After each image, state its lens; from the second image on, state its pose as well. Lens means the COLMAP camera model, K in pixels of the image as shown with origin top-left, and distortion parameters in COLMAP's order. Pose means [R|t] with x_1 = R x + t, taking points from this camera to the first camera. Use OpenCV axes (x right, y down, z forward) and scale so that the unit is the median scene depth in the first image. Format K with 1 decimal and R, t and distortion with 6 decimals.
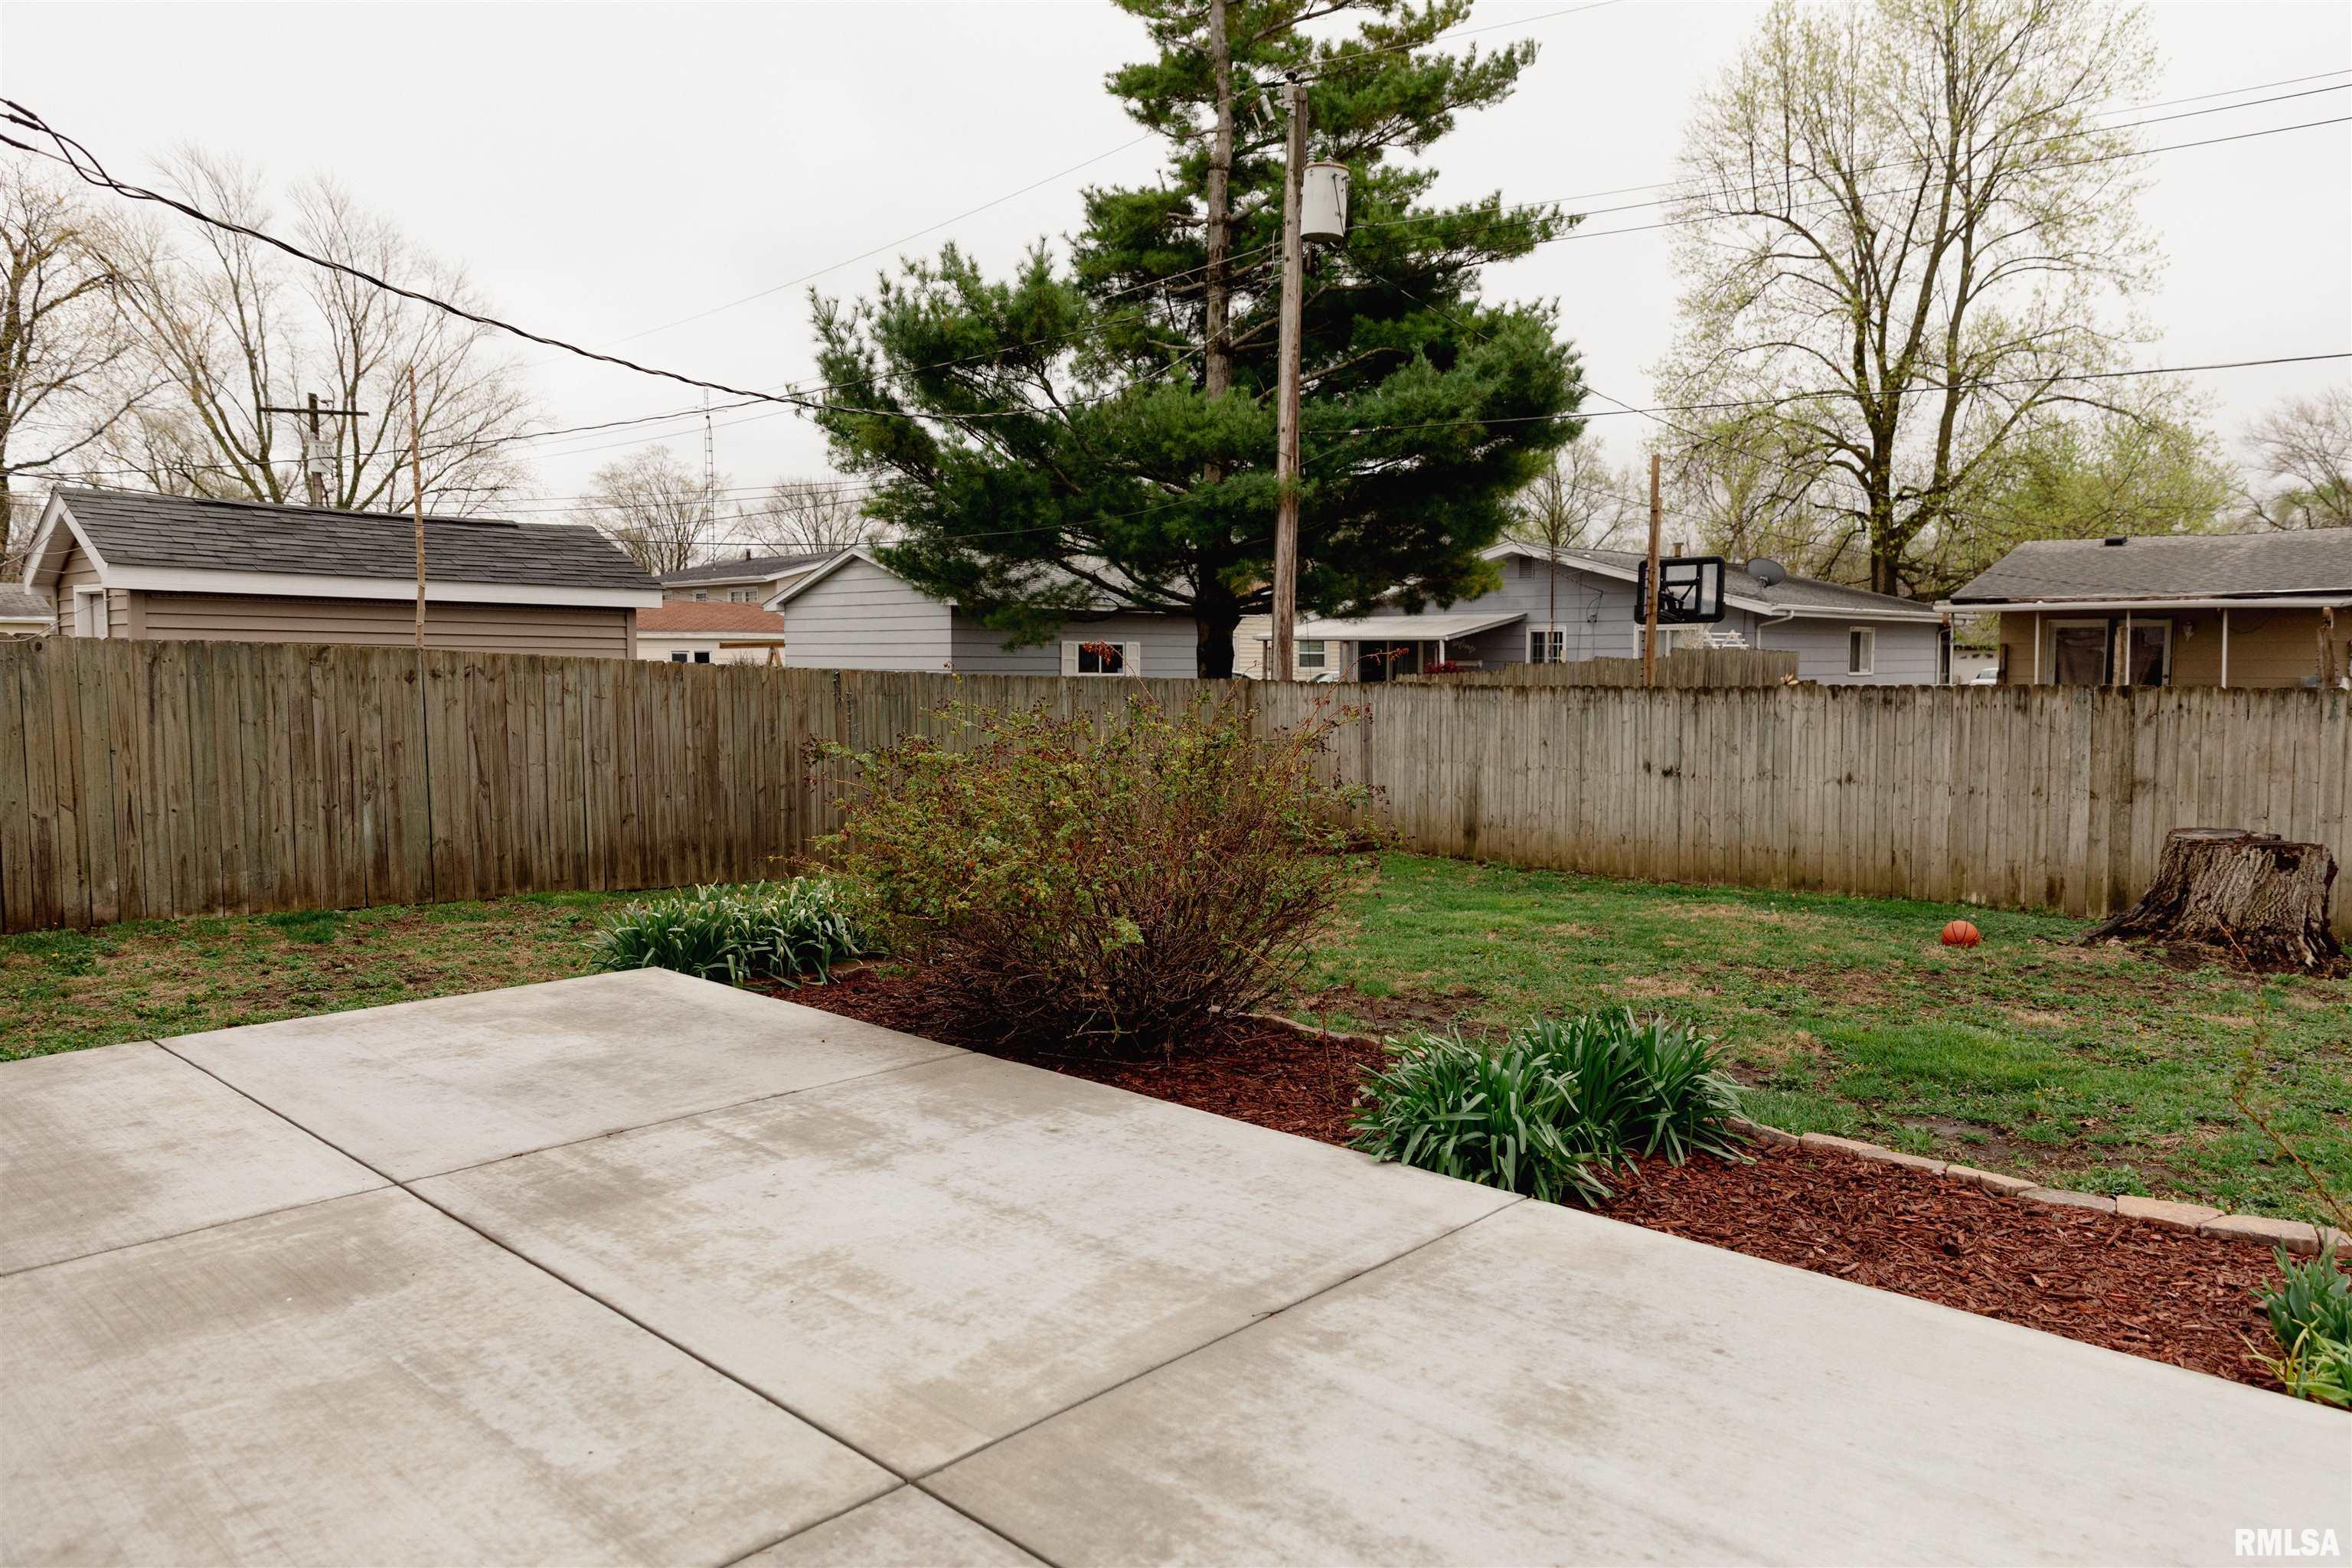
lens RADIAL K [[1560.1, 0, 1178.3], [0, 1560.1, 780.0], [0, 0, 1]] dist [0.014308, -0.004558]
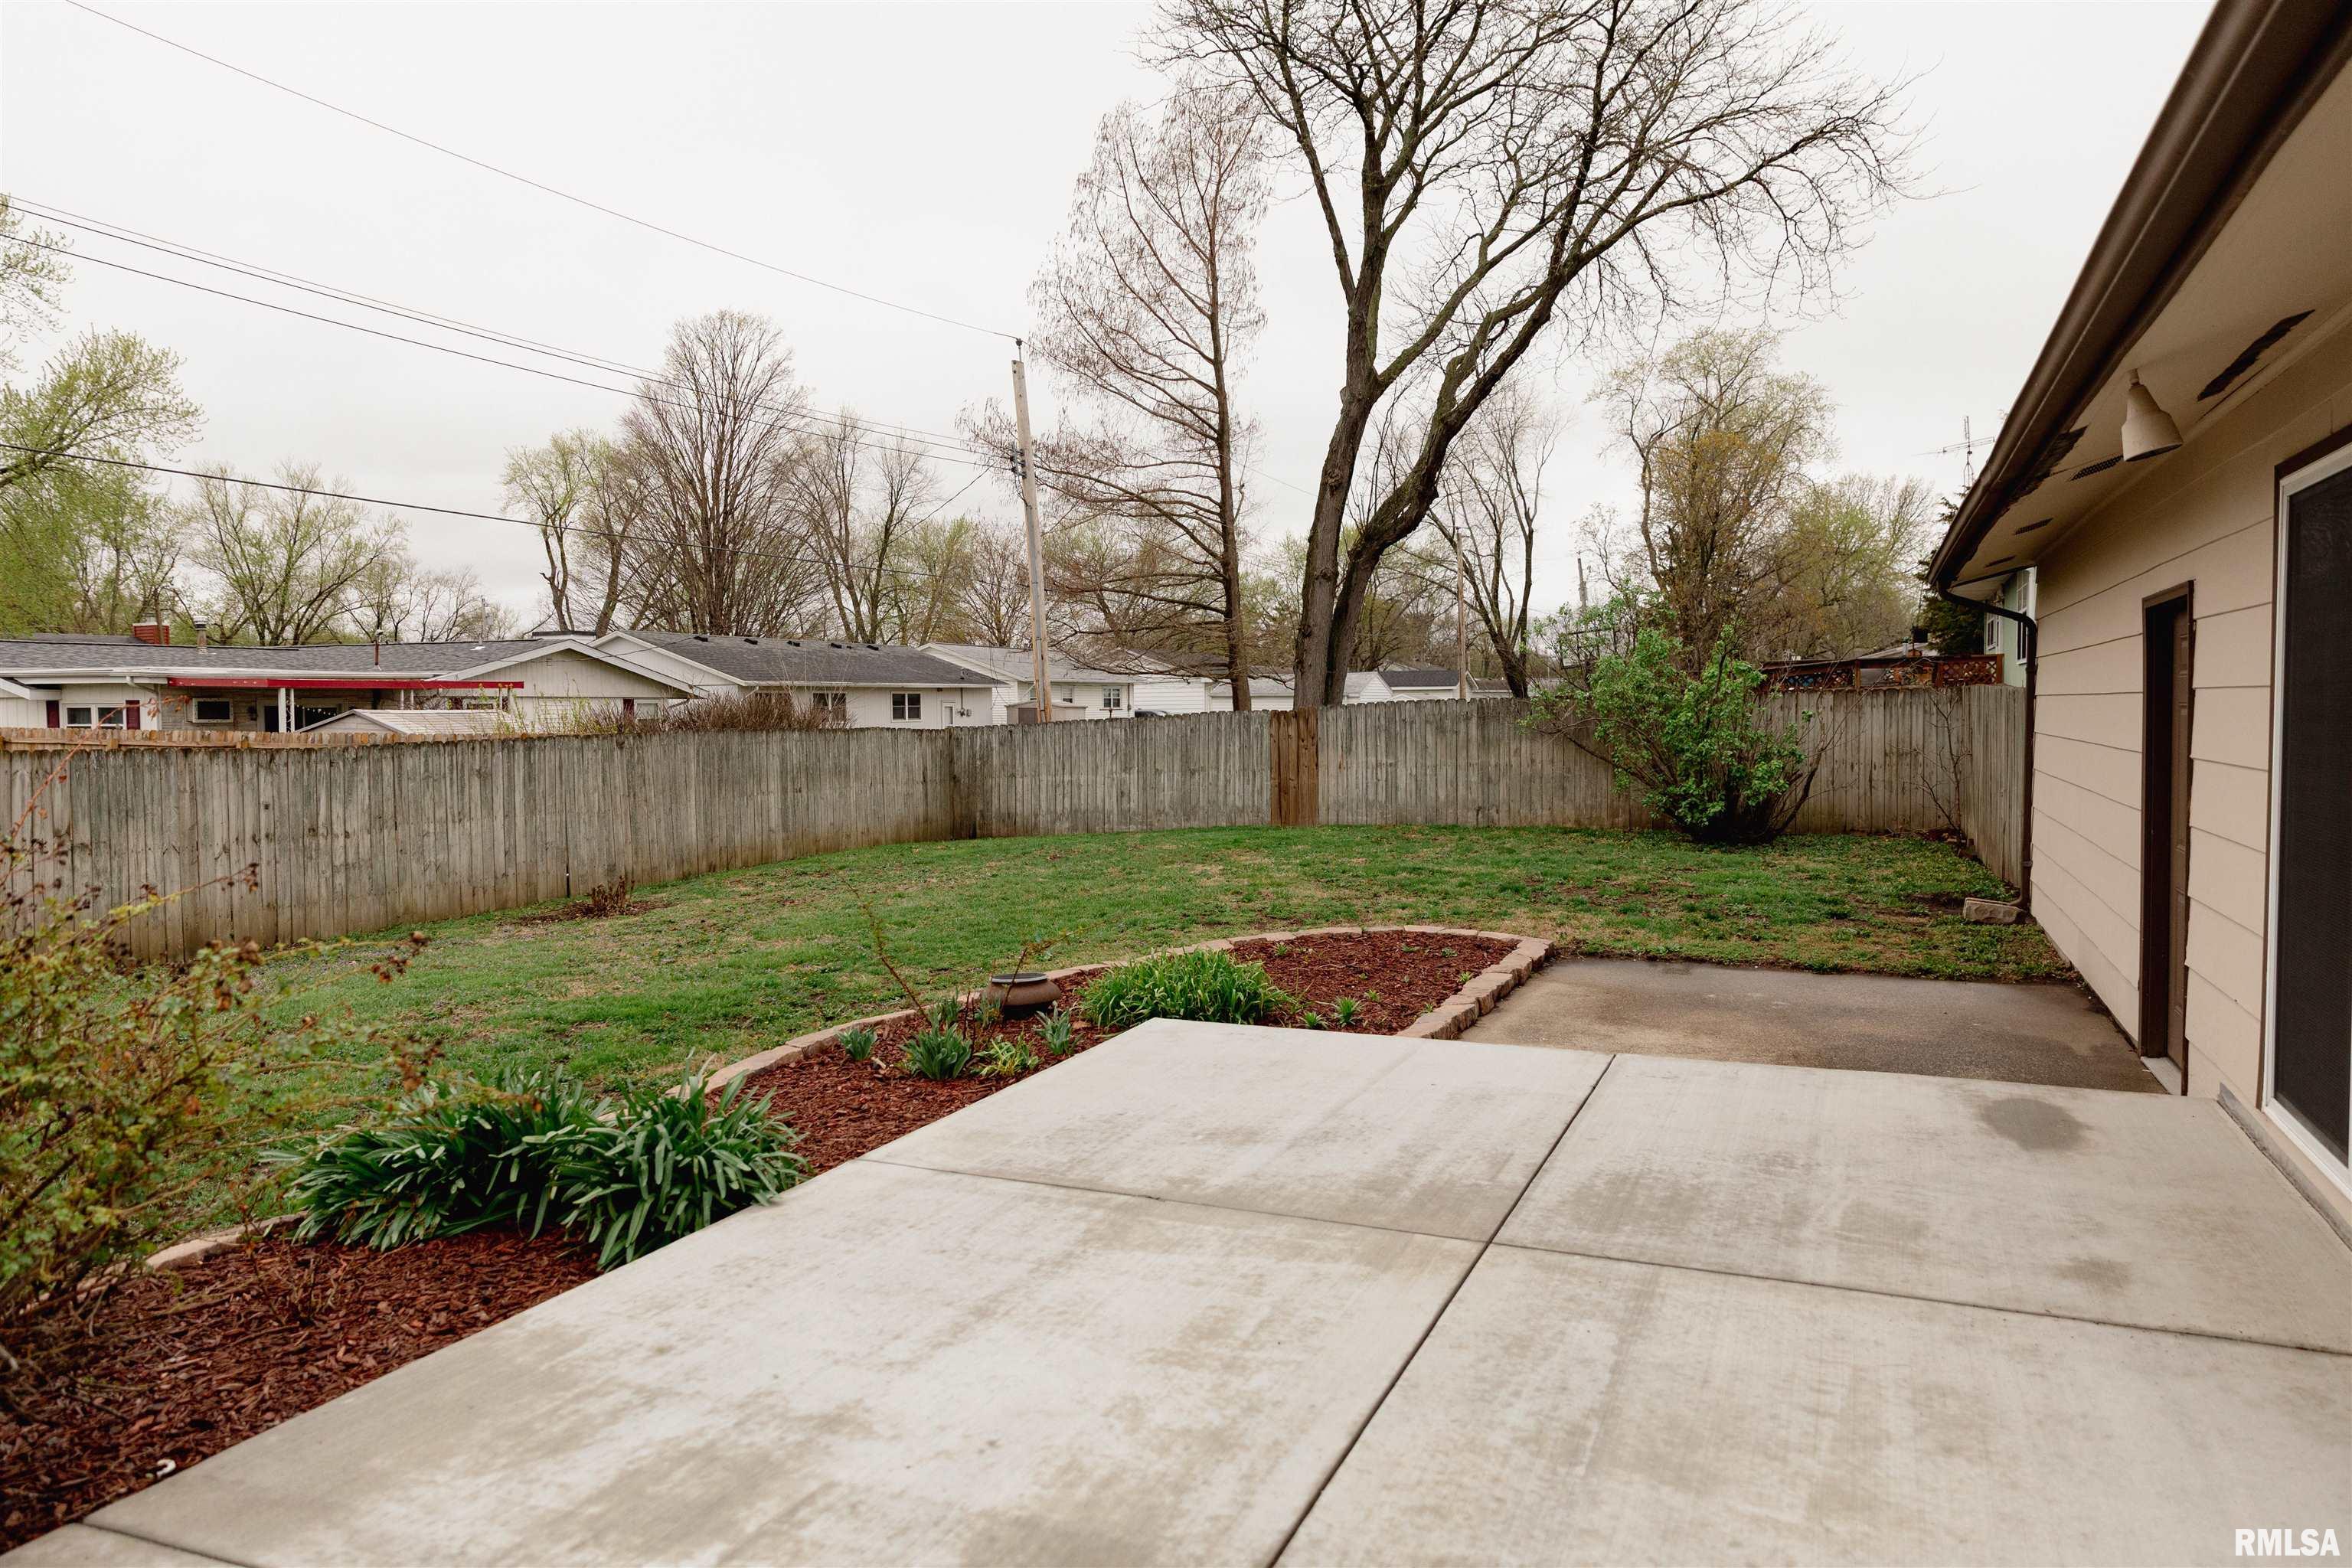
lens RADIAL K [[1560.1, 0, 1178.3], [0, 1560.1, 780.0], [0, 0, 1]] dist [0.014308, -0.004558]
pose [[-0.333714, -0.043380, 0.941676, -1.094337], [0.082279, 0.993788, 0.074939, -0.099040], [-0.939077, 0.102488, -0.328072, 1.286276]]
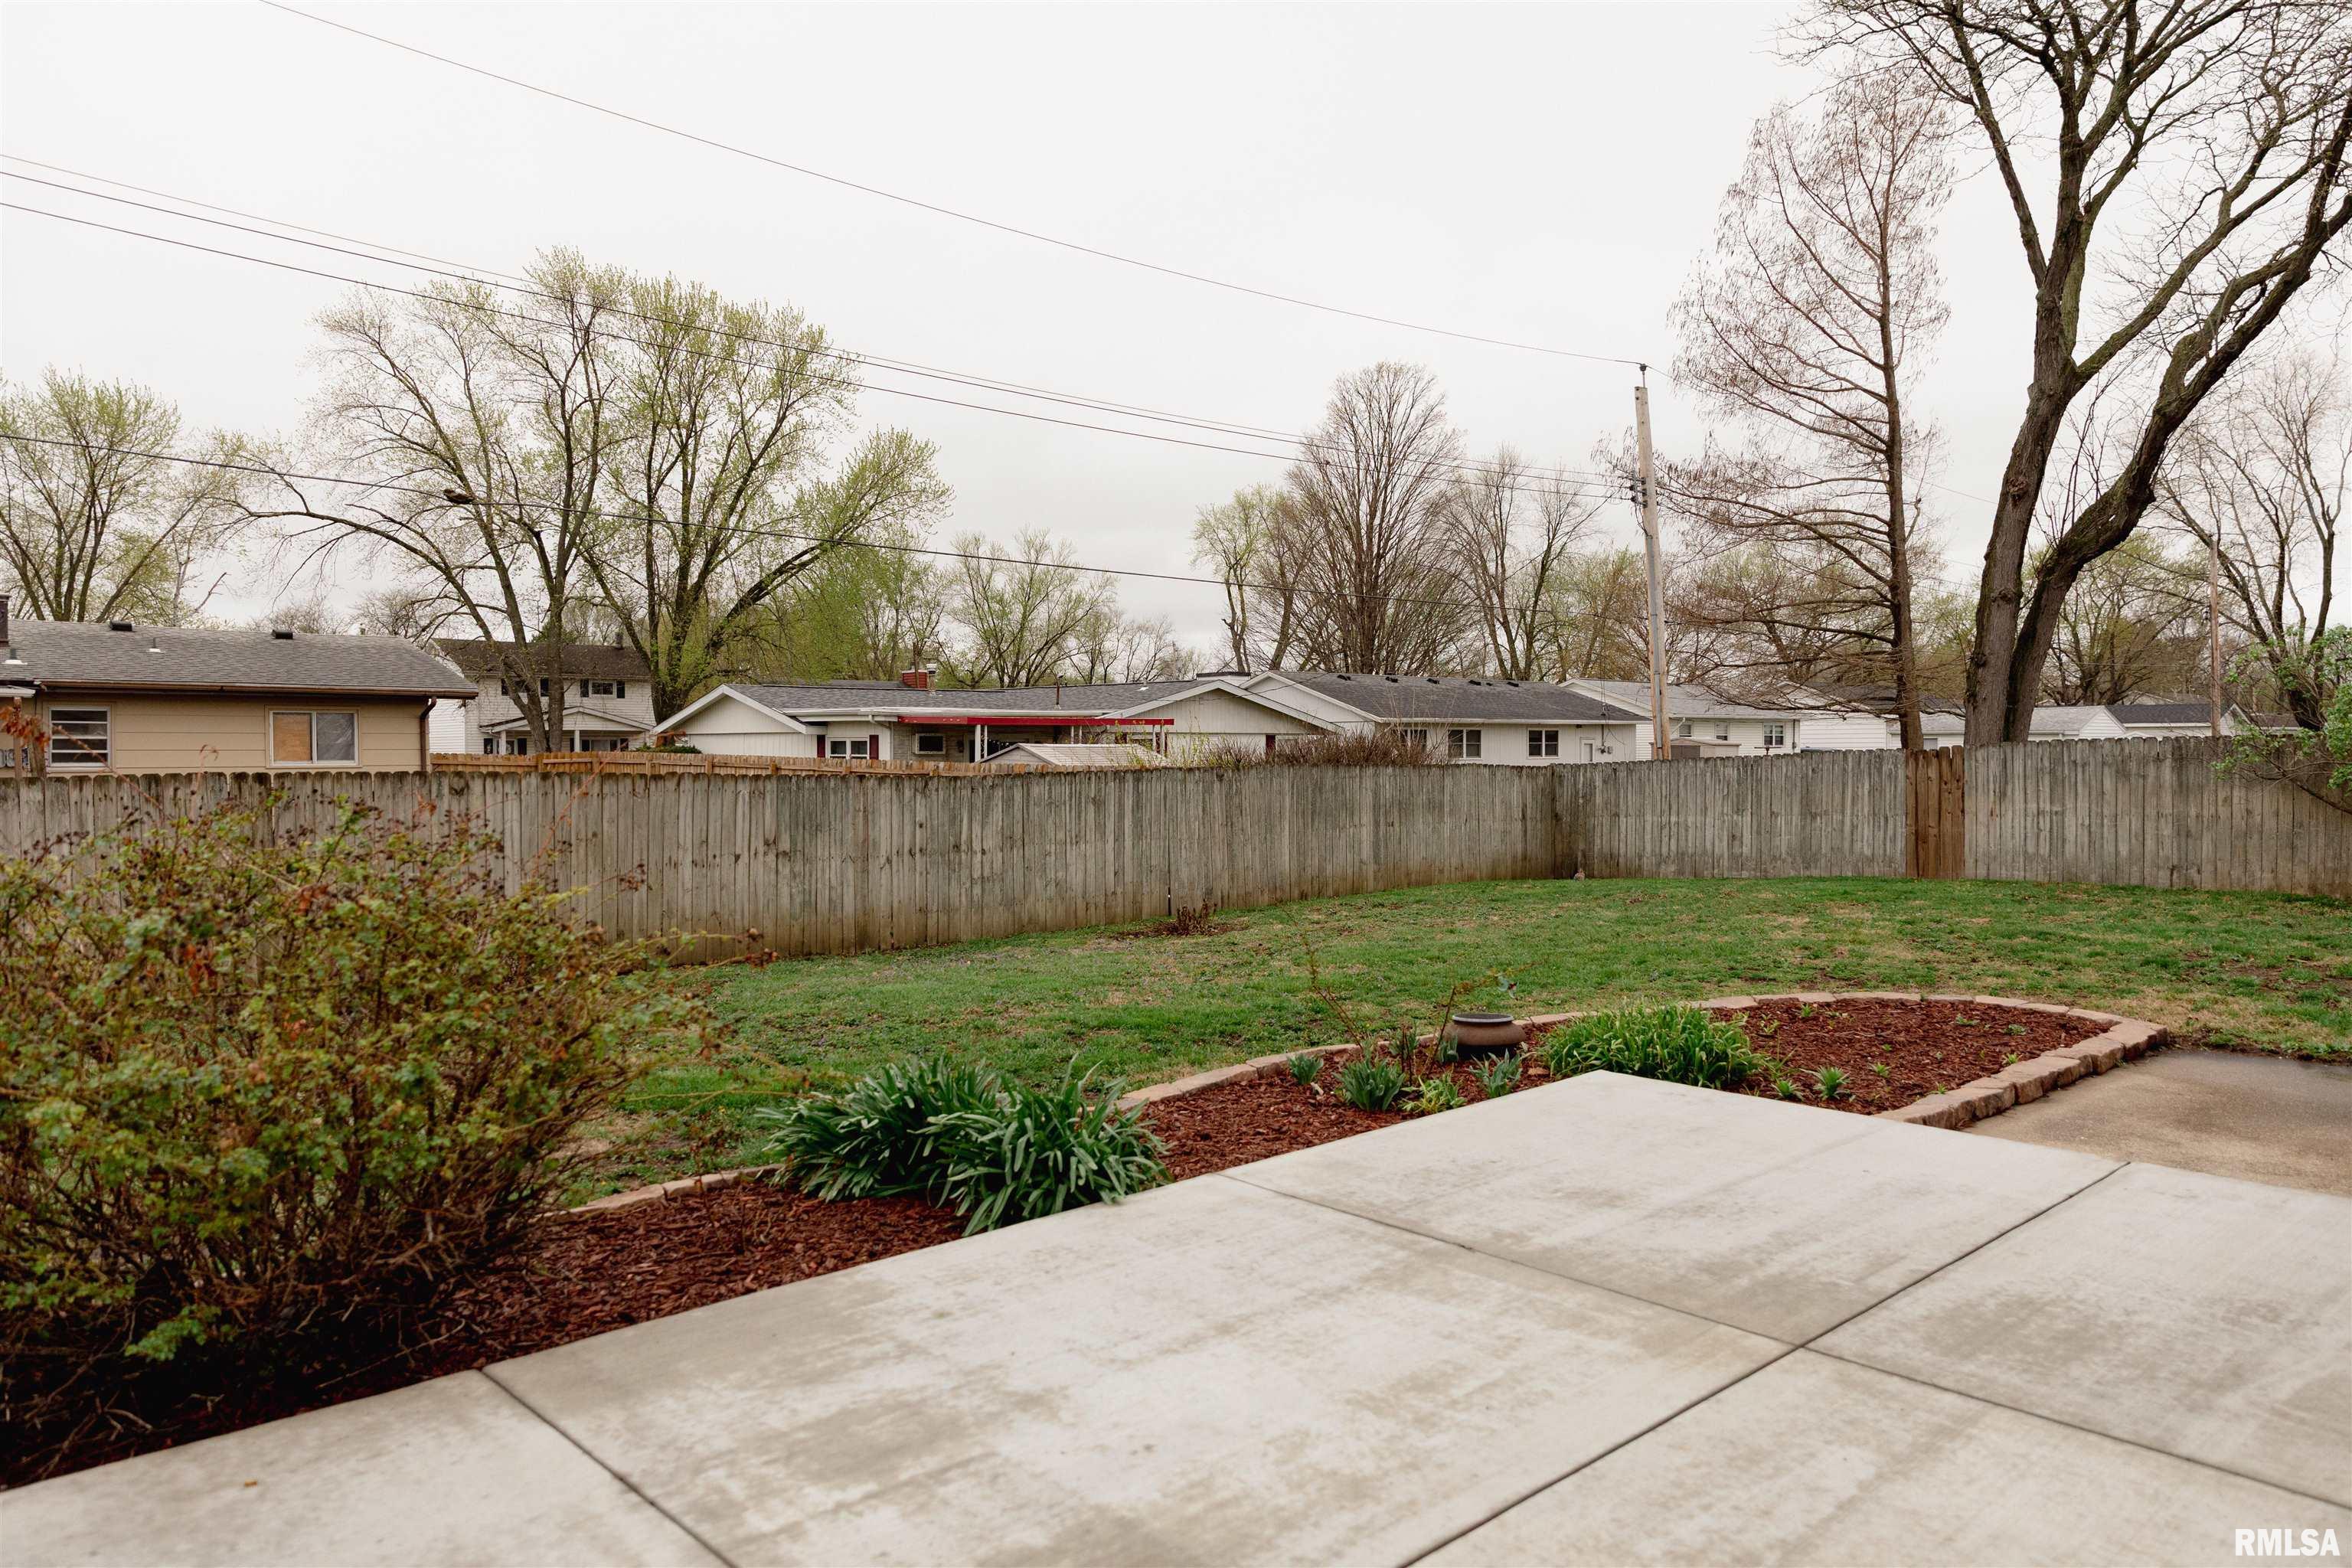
lens RADIAL K [[1560.1, 0, 1178.3], [0, 1560.1, 780.0], [0, 0, 1]] dist [0.014308, -0.004558]
pose [[0.080849, -0.023256, 0.996455, -1.147148], [0.081382, 0.996544, 0.016655, -0.076238], [-0.993398, 0.079747, 0.082462, 1.026325]]
